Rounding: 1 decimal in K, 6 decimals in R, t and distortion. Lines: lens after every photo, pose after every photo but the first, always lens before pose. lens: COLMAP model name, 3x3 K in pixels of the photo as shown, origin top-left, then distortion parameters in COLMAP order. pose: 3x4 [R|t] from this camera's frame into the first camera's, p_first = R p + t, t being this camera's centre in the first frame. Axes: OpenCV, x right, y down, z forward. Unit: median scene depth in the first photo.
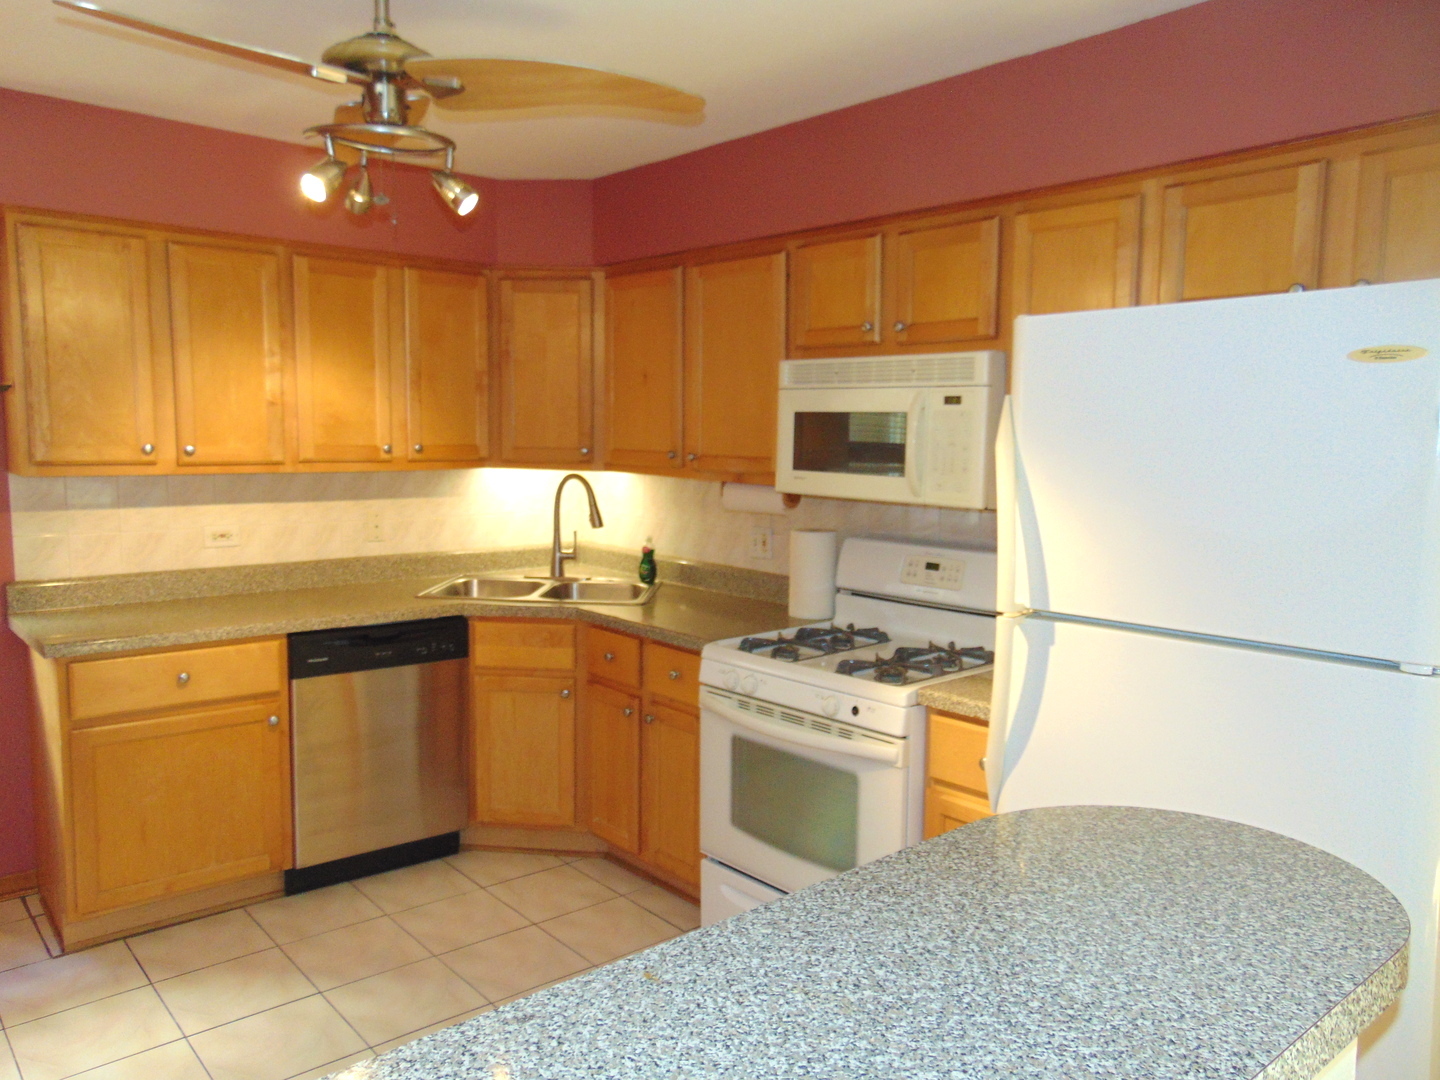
lens RADIAL K [[1083.7, 0, 717.6], [0, 1083.7, 546.6], [0, 0, 1]] dist [-0.037006, 0.086108]
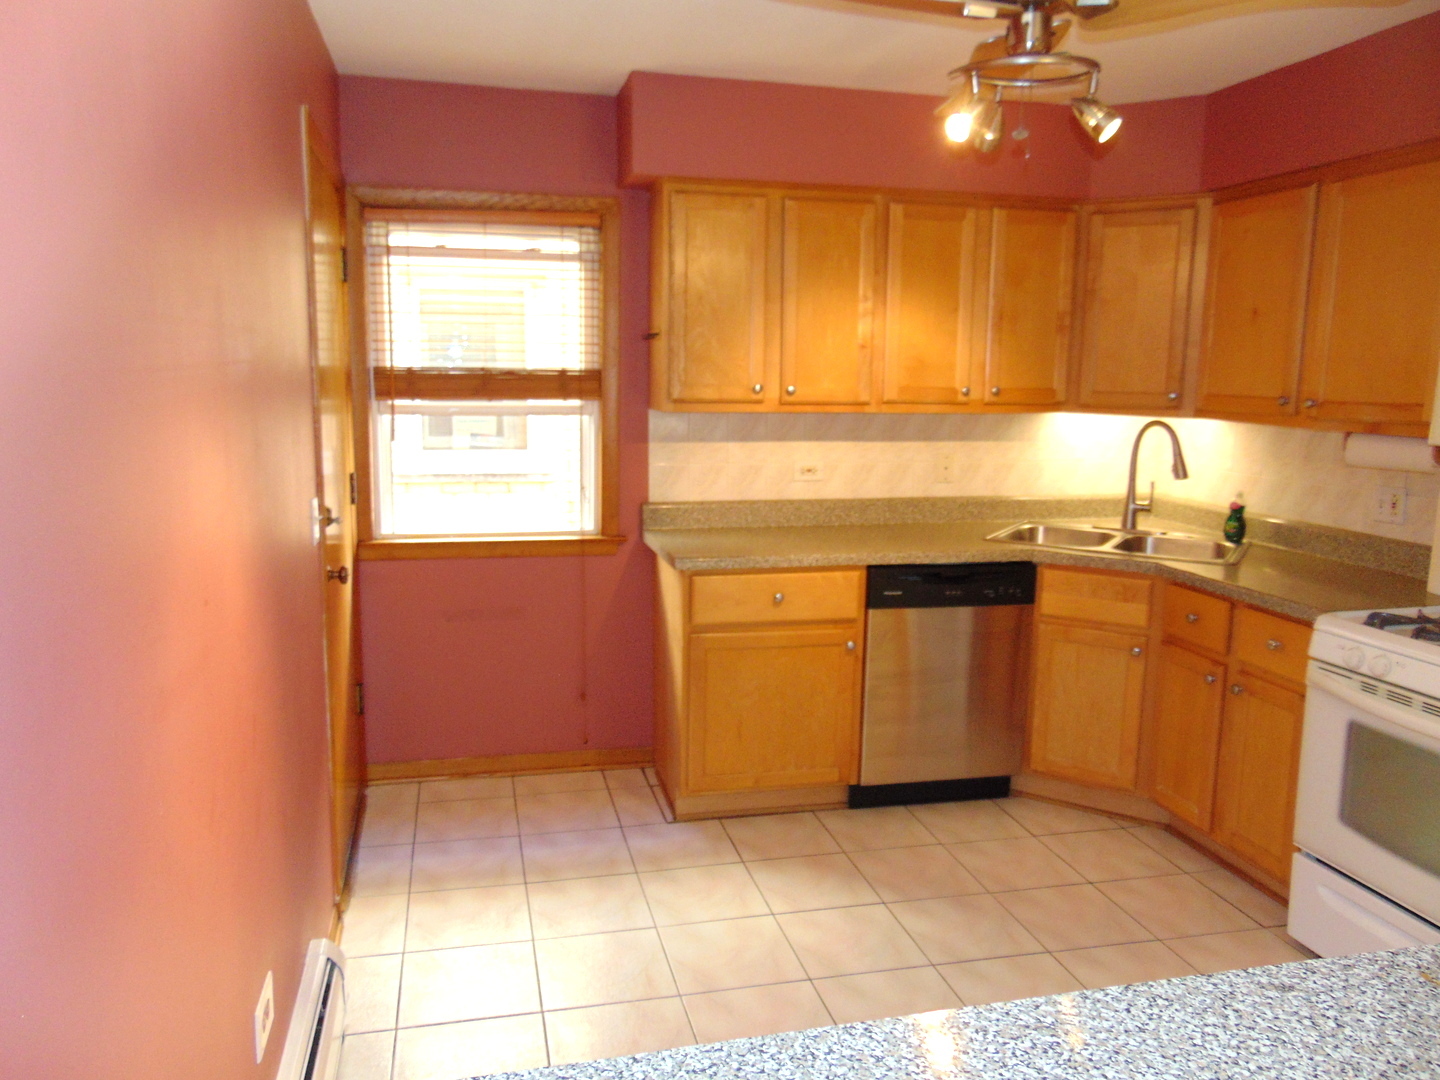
lens RADIAL K [[1083.7, 0, 717.6], [0, 1083.7, 546.6], [0, 0, 1]] dist [-0.037006, 0.086108]
pose [[0.889514, 0.072721, -0.451084, -0.049871], [-0.051128, 0.996895, 0.059891, 0.006074], [0.454039, -0.030210, 0.890470, -0.009855]]
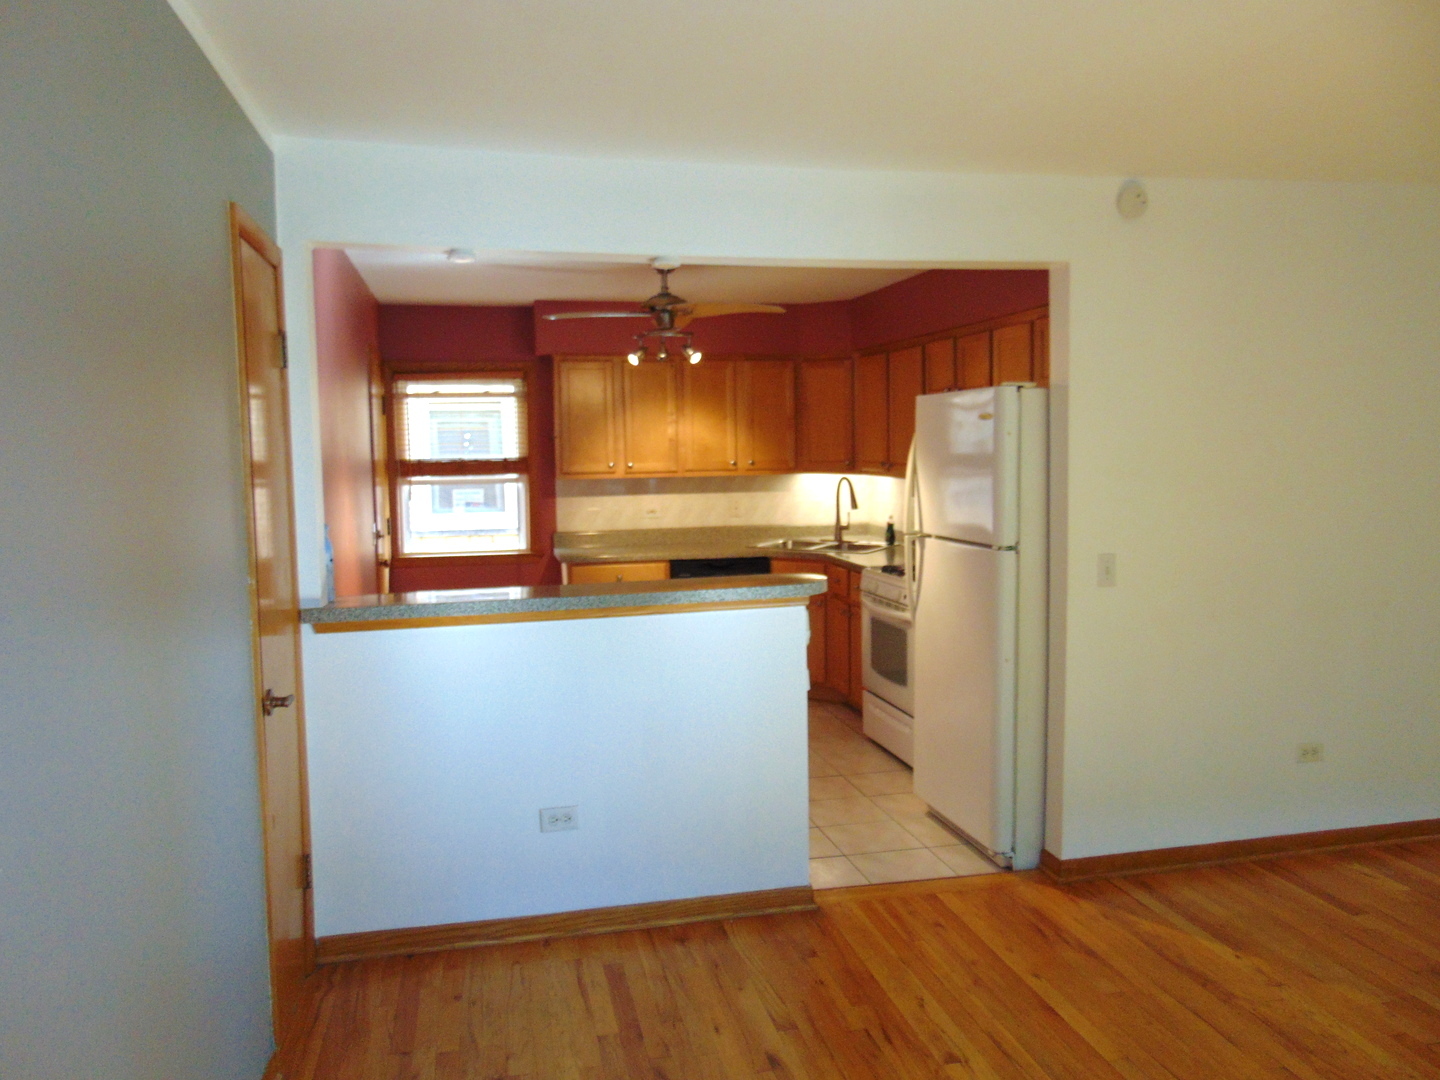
lens RADIAL K [[1083.7, 0, 717.6], [0, 1083.7, 546.6], [0, 0, 1]] dist [-0.037006, 0.086108]
pose [[0.883677, 0.017919, -0.467754, 0.558071], [-0.023908, 0.999691, -0.006869, 0.065381], [0.467486, 0.017253, 0.883832, -0.643065]]
